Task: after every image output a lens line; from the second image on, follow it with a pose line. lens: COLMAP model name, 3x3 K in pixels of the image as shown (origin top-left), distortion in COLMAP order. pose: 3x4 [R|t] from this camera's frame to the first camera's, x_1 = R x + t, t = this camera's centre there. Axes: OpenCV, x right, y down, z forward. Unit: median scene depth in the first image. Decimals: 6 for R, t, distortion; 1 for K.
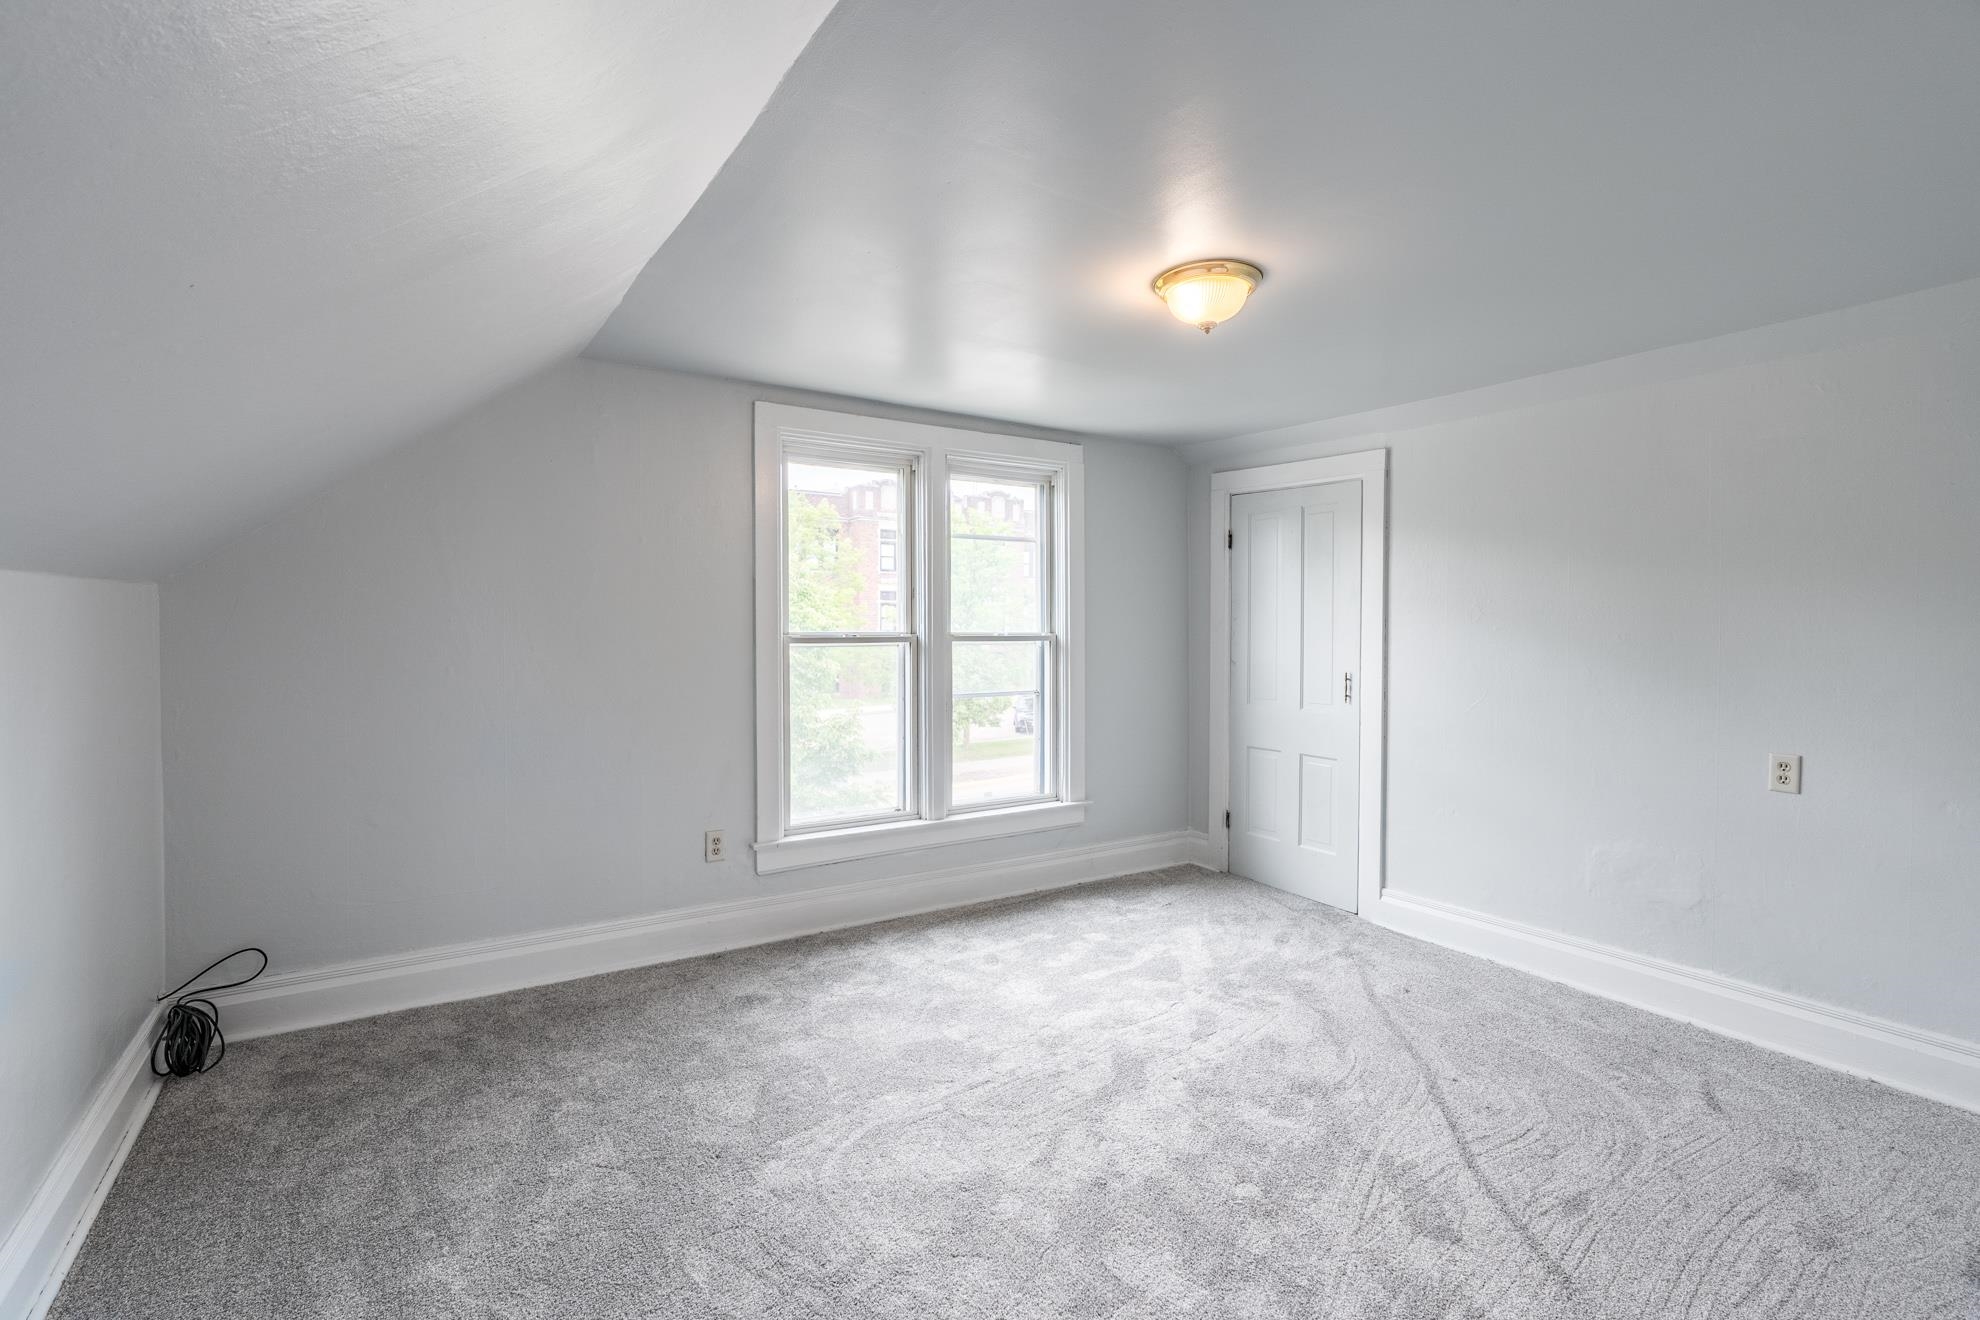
lens RADIAL K [[906.7, 0, 984.4], [0, 906.7, 648.6], [0, 0, 1]] dist [-0.007659, 0.002058]
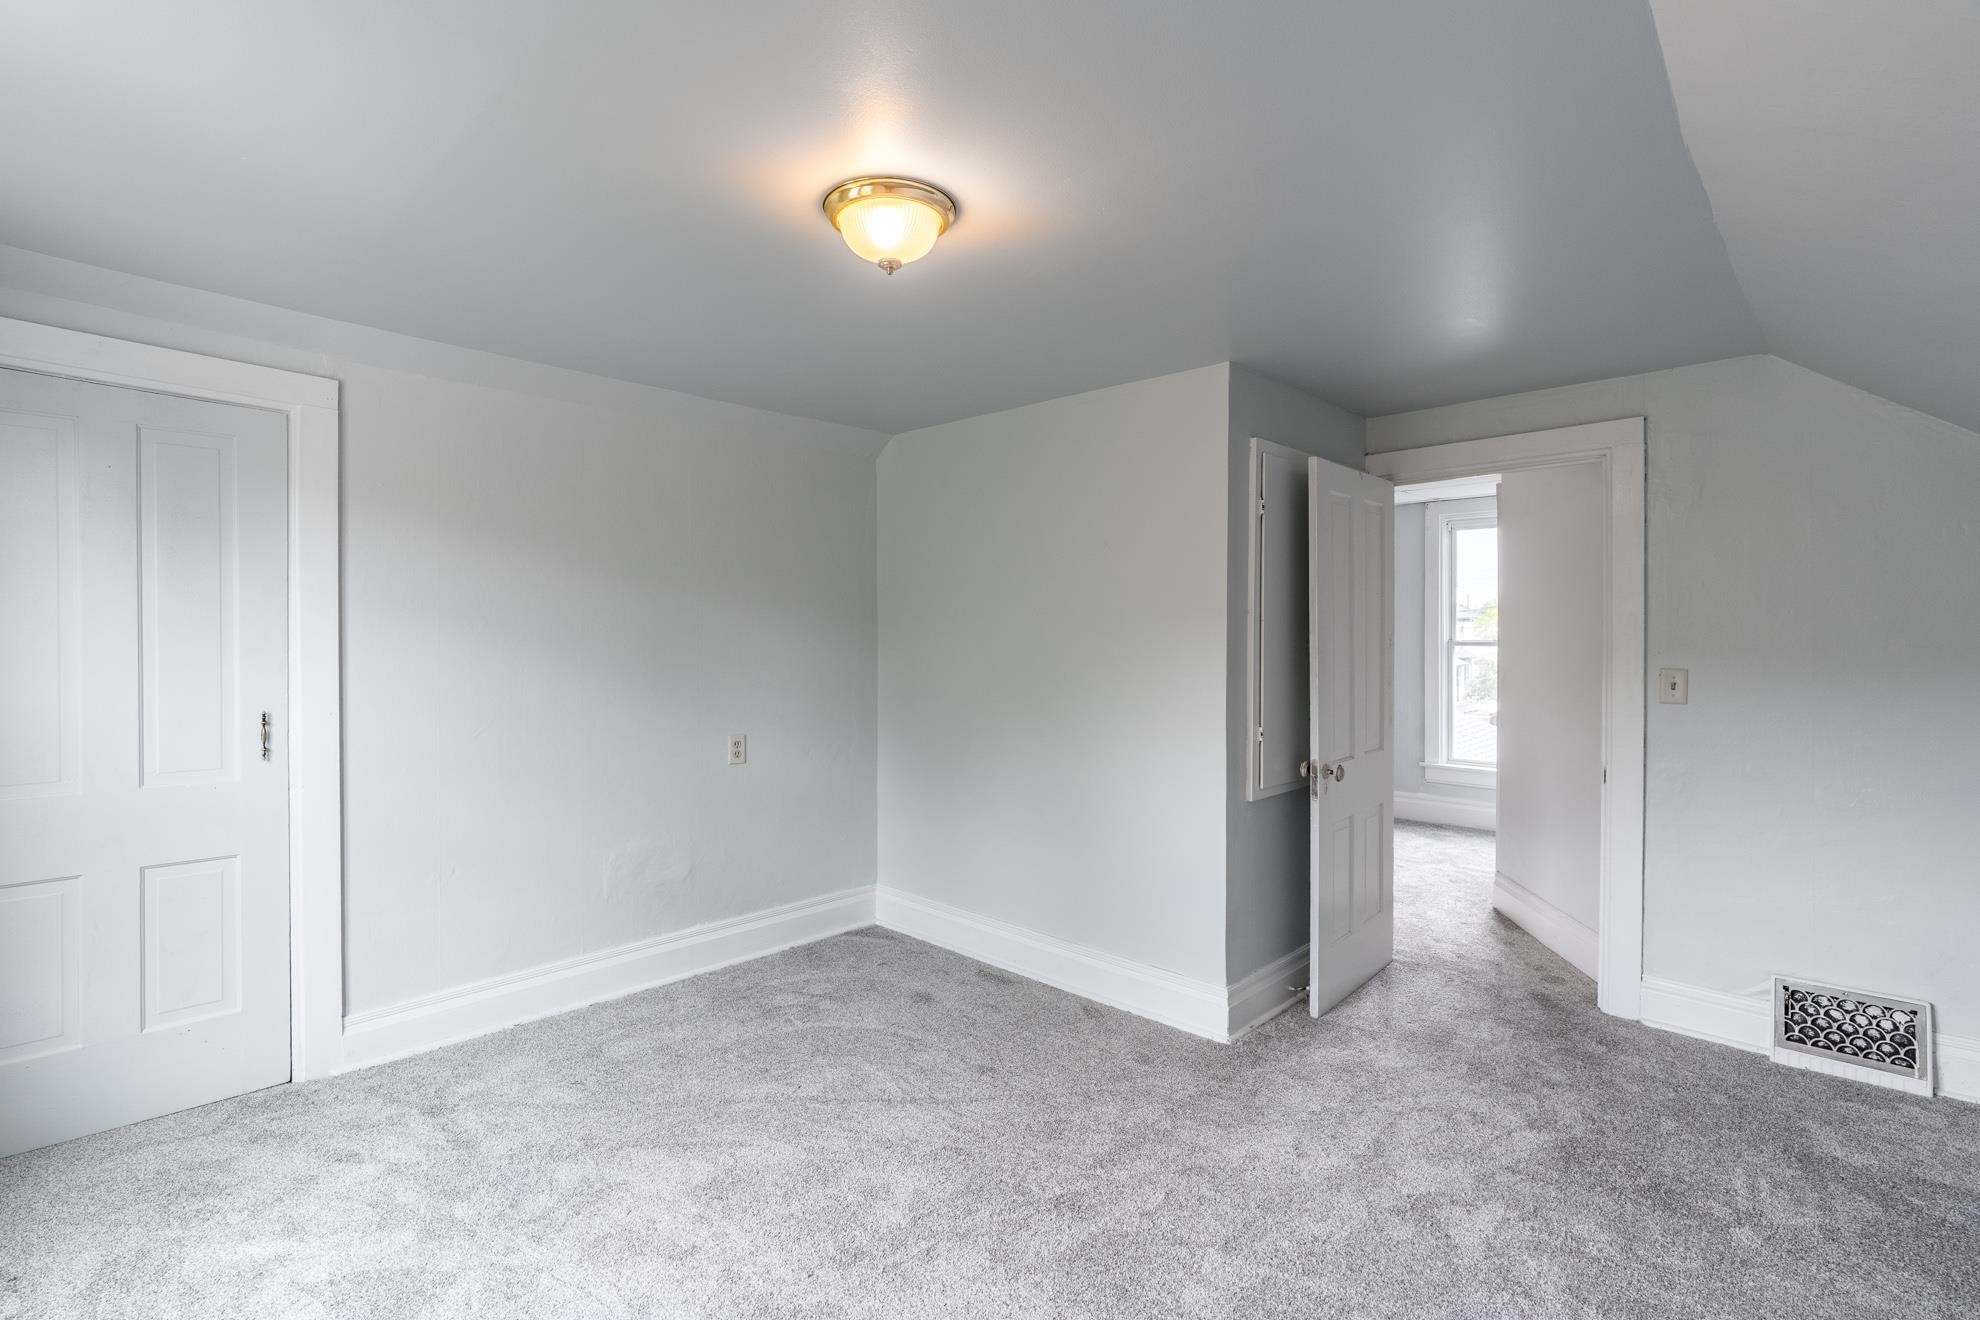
lens RADIAL K [[906.7, 0, 983.5], [0, 906.7, 652.2], [0, 0, 1]] dist [-0.007659, 0.002058]
pose [[-0.221240, -0.024498, 0.974912, -0.397531], [0.021941, 0.999306, 0.030091, -0.029226], [-0.974972, 0.028048, -0.220549, 0.795676]]
